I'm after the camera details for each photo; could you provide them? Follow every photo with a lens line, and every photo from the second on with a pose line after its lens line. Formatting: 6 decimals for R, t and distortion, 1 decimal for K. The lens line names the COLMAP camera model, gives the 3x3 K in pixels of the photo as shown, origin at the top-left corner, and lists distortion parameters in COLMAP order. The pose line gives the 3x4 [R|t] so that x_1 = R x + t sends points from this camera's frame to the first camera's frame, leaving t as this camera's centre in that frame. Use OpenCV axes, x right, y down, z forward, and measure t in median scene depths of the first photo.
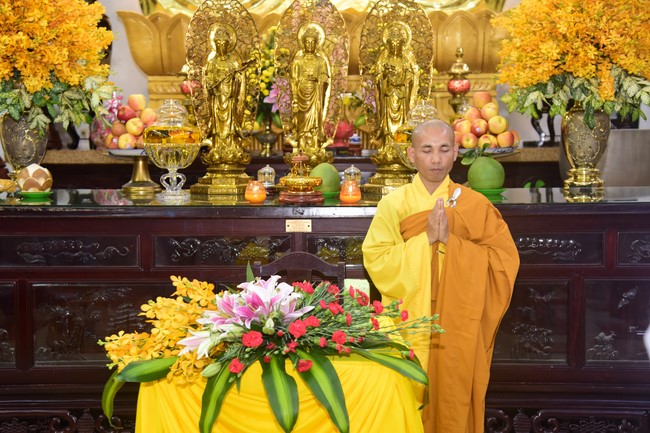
lens RADIAL K [[952.1, 0, 324.1], [0, 952.1, 218.7], [0, 0, 1]] dist [0.234148, 0.000000]
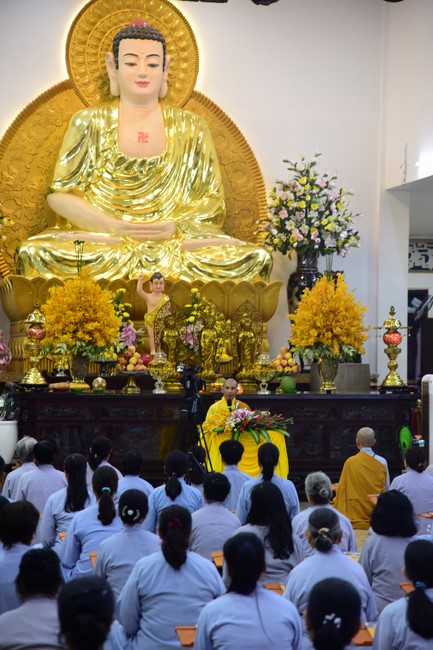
lens RADIAL K [[1857.8, 0, 216.4], [0, 1857.8, 324.4], [0, 0, 1]] dist [0.941223, 0.000000]
pose [[0.977552, 0.017489, 0.209965, -0.961287], [0.003639, 0.994999, -0.099819, 0.263516], [-0.210661, 0.098342, 0.972600, -3.402304]]
